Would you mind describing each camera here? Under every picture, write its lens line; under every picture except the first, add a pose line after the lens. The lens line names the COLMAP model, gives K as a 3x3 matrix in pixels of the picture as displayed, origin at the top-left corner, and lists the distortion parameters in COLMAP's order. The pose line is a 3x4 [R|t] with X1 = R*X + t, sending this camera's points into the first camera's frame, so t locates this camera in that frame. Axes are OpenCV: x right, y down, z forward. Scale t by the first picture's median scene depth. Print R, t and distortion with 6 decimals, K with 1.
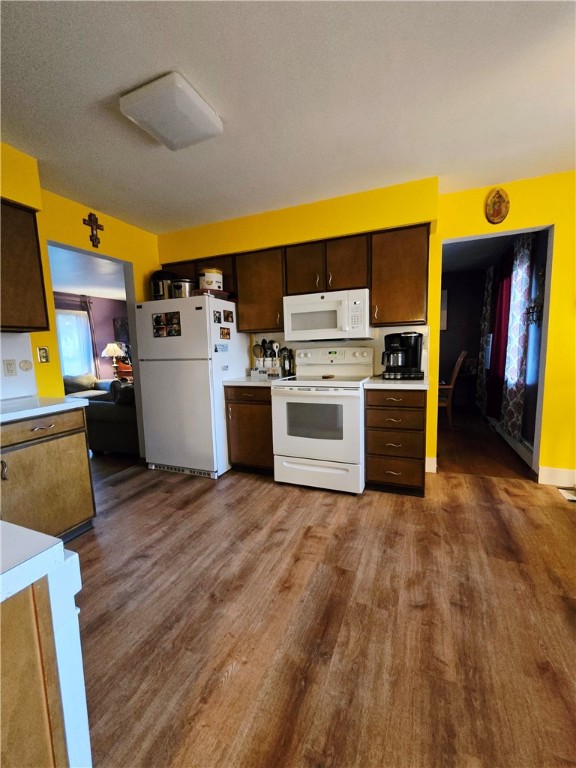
lens RADIAL K [[320.6, 0, 288.0], [0, 320.6, 384.0], [0, 0, 1]] dist [-0.001960, -0.000062]
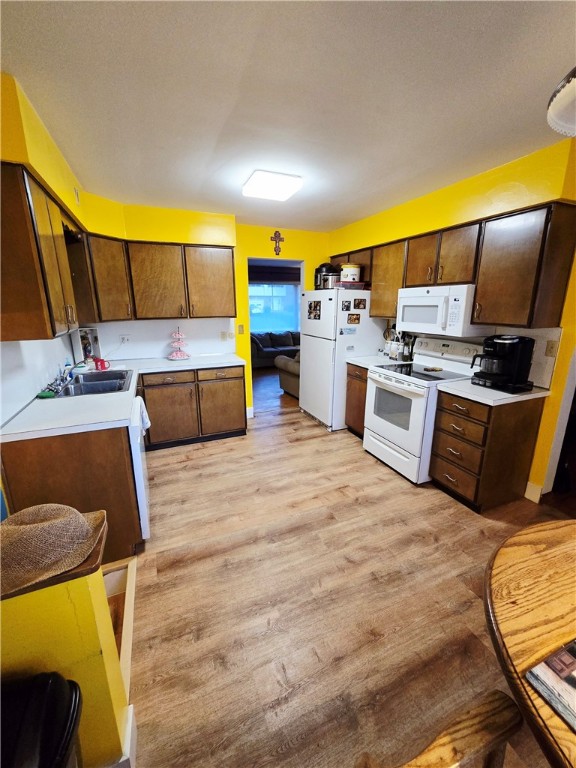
lens RADIAL K [[320.6, 0, 288.0], [0, 320.6, 384.0], [0, 0, 1]] dist [-0.001960, -0.000062]
pose [[0.706841, 0.201836, -0.677967, 0.550030], [-0.098110, 0.977138, 0.188613, -0.136754], [0.700536, -0.066804, 0.710483, -0.041953]]
